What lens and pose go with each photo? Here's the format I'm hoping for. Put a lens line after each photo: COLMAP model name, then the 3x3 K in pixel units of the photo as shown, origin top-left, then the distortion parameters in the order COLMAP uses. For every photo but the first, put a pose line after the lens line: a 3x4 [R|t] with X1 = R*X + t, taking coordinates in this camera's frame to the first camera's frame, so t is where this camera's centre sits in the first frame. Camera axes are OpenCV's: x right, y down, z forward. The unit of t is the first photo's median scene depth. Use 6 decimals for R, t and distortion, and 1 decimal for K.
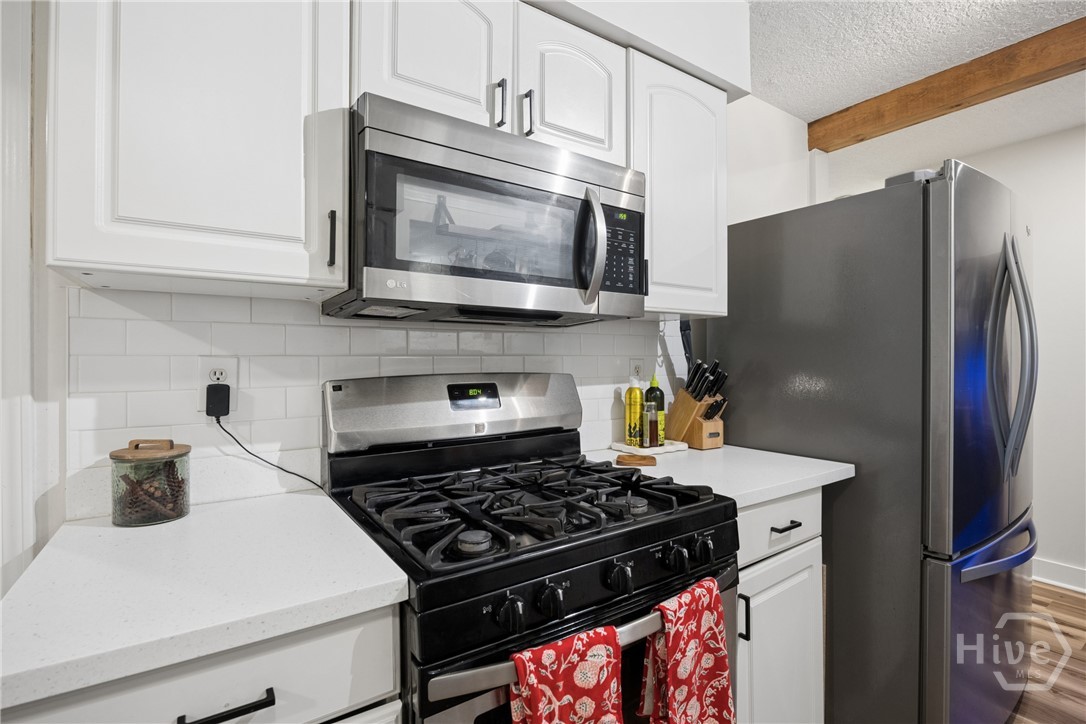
lens RADIAL K [[511.7, 0, 543.0], [0, 511.7, 362.0], [0, 0, 1]] dist [-0.001050, -0.000046]
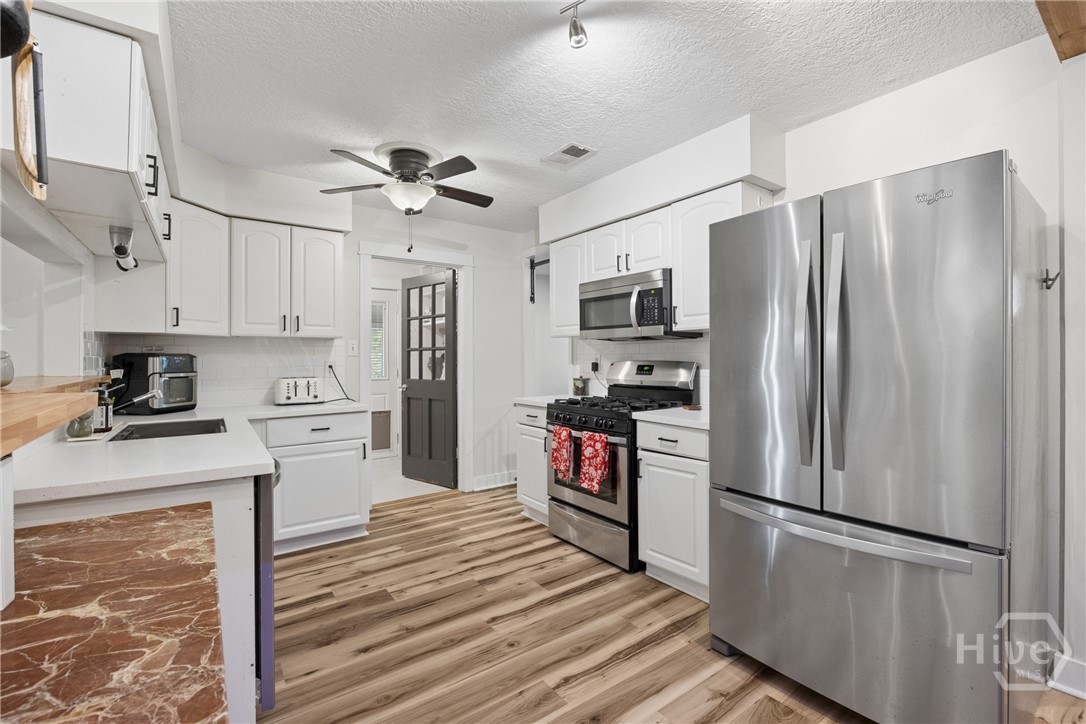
lens RADIAL K [[470.0, 0, 542.0], [0, 470.0, 360.4], [0, 0, 1]] dist [-0.000725, -0.000094]
pose [[0.016791, 0.006725, -0.999836, 2.623172], [0.003176, 0.999972, 0.006780, 0.002940], [0.999854, -0.003289, 0.016769, 0.559728]]
